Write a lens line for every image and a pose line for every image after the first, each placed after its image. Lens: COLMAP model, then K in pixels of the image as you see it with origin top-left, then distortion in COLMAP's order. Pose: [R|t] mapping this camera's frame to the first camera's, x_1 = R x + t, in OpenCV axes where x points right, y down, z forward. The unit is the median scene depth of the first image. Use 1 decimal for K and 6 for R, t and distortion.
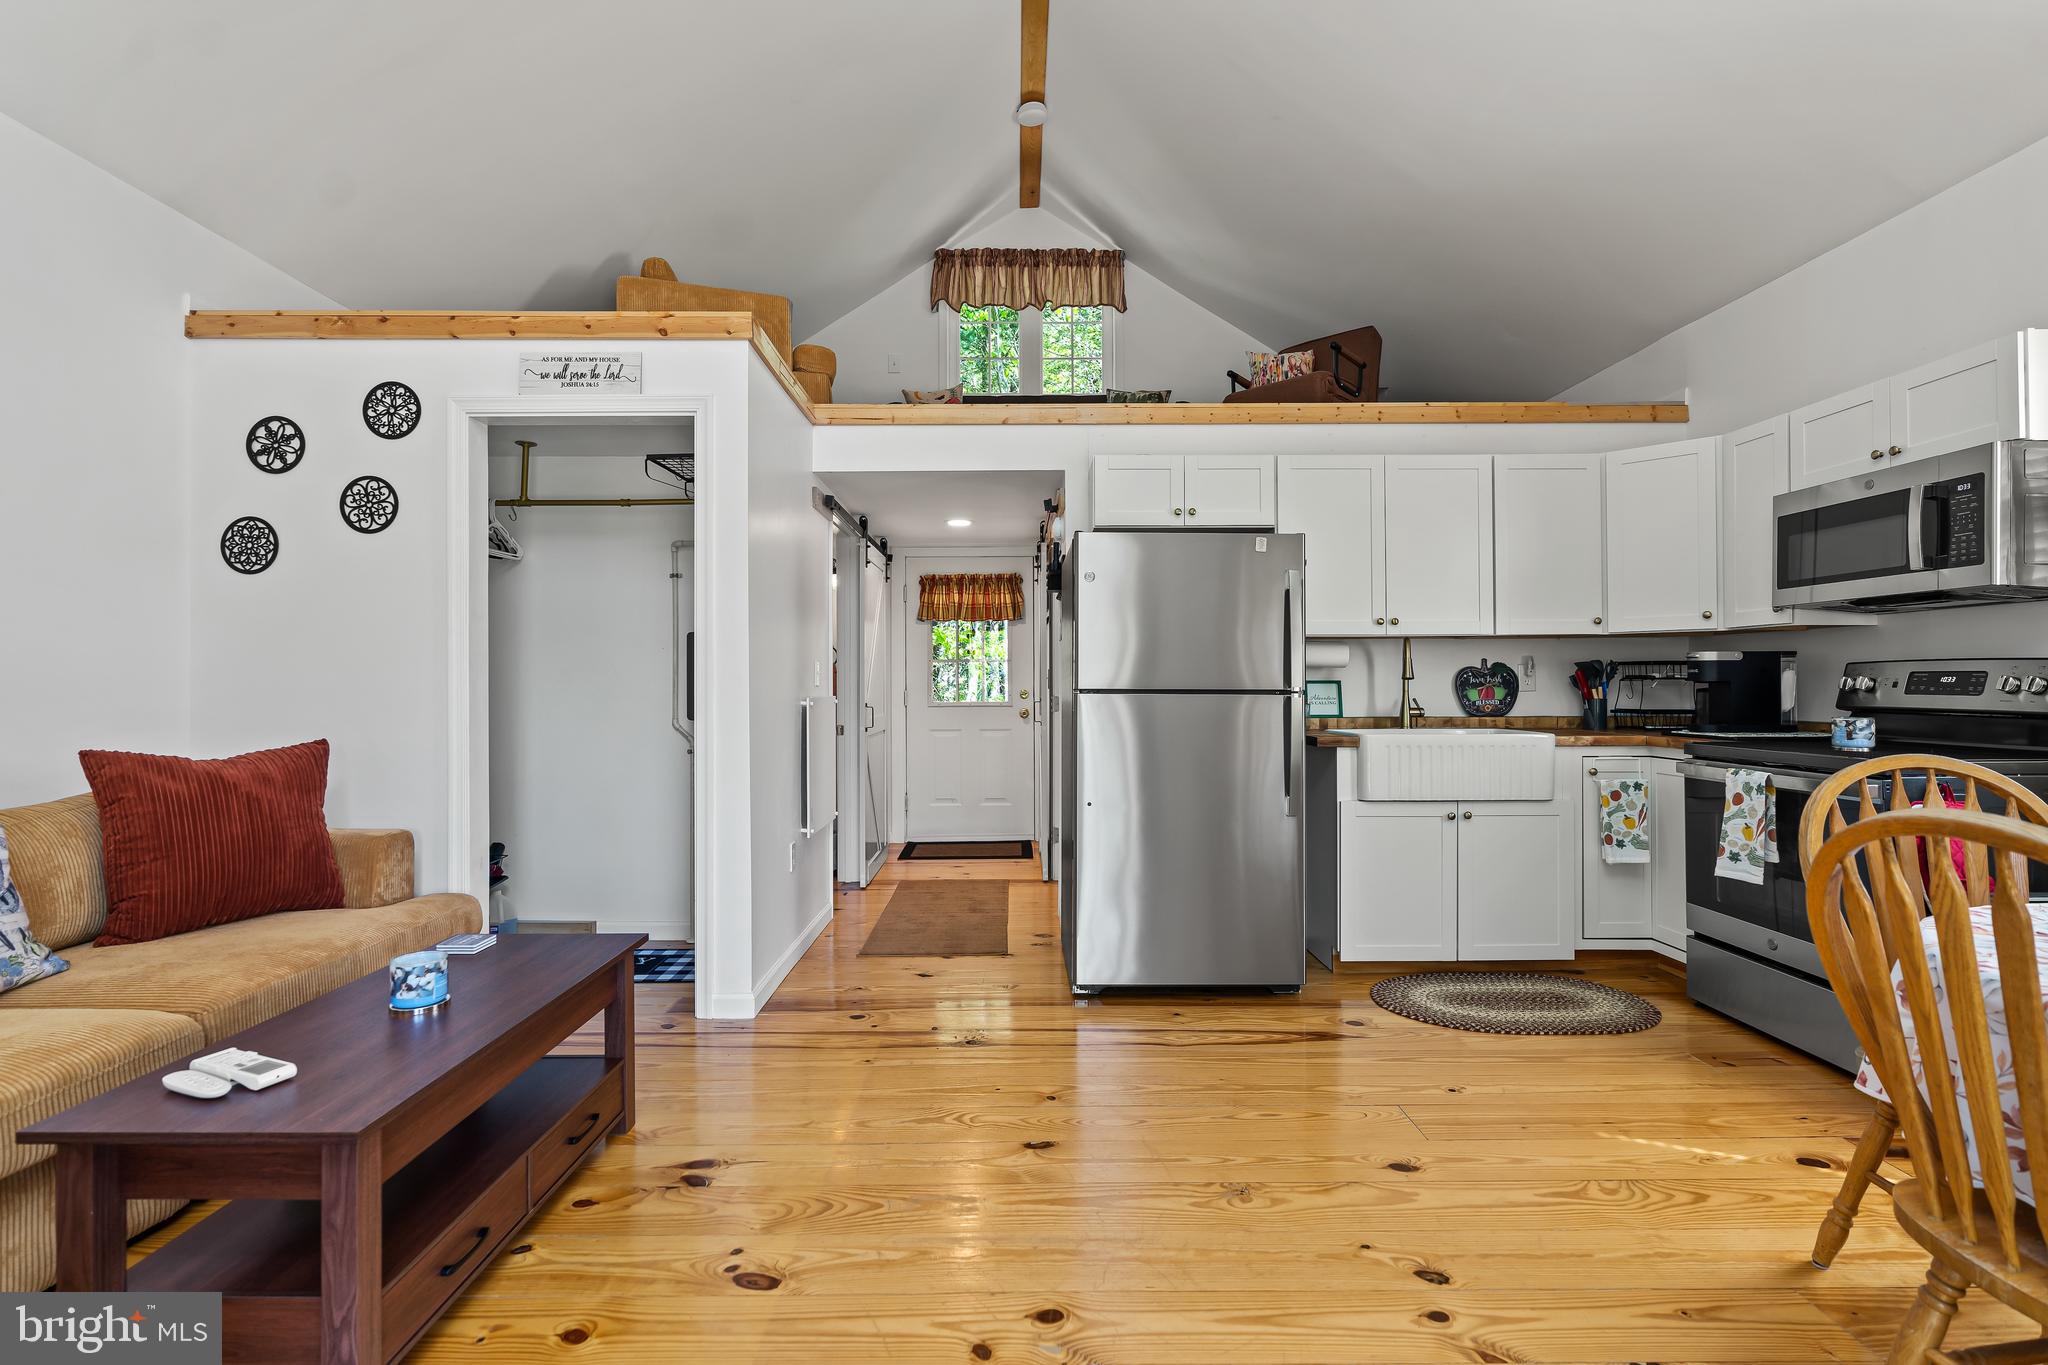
lens RADIAL K [[930.4, 0, 1024.0], [0, 930.4, 682.5], [0, 0, 1]] dist [-0.010688, 0.004892]
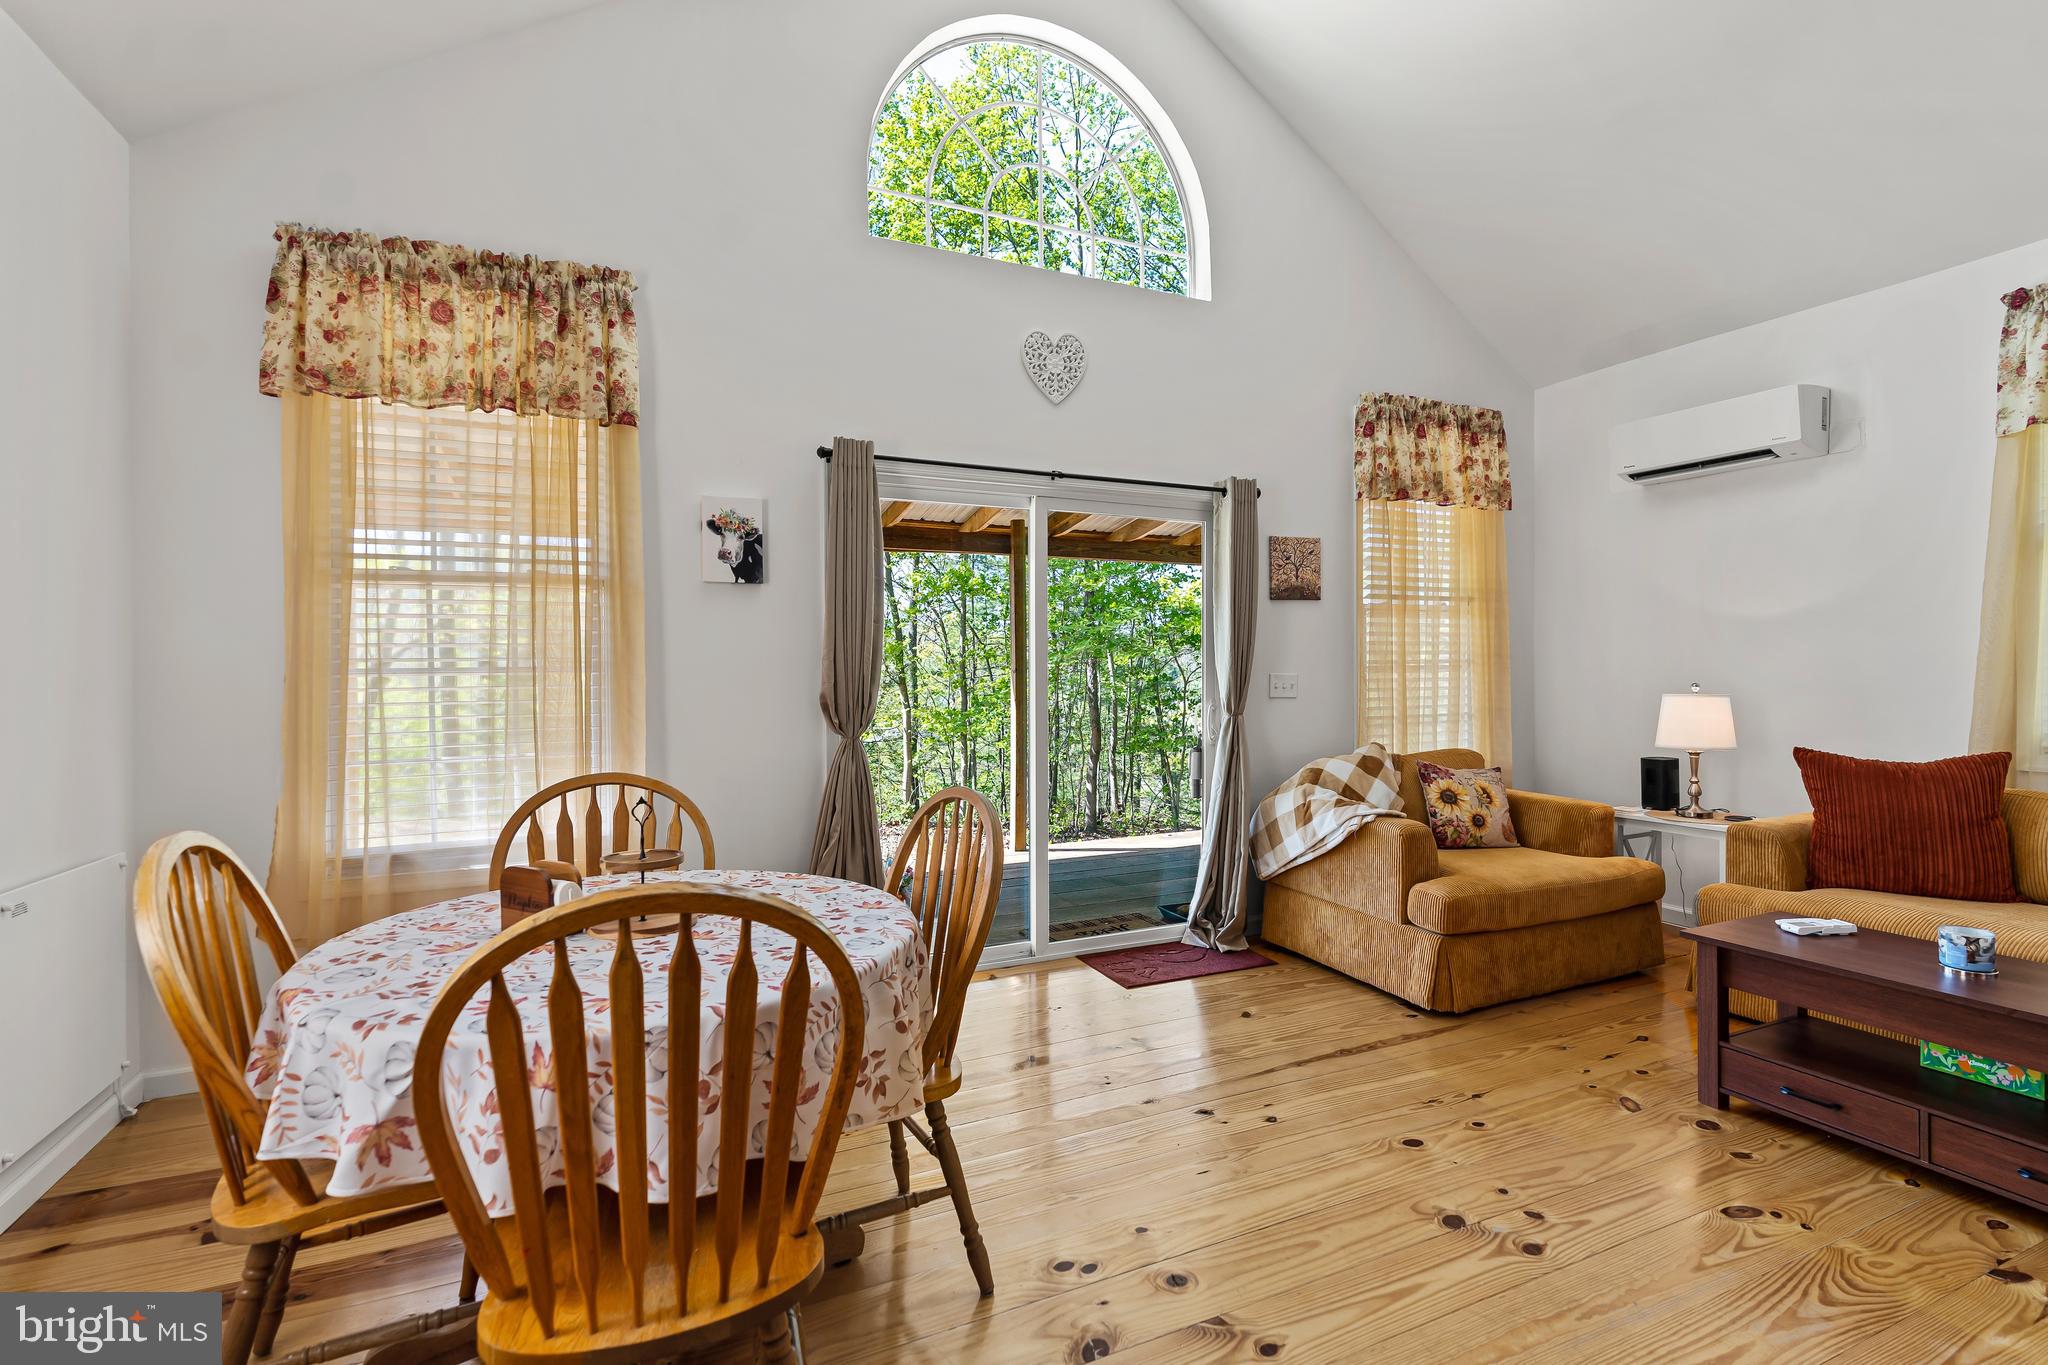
lens RADIAL K [[937.8, 0, 1022.2], [0, 937.8, 678.2], [0, 0, 1]] dist [-0.008385, 0.003601]
pose [[-0.913122, 0.011644, -0.407521, 0.517944], [0.010184, 0.999932, 0.005753, -0.028503], [0.407560, 0.001103, -0.913178, 0.857756]]
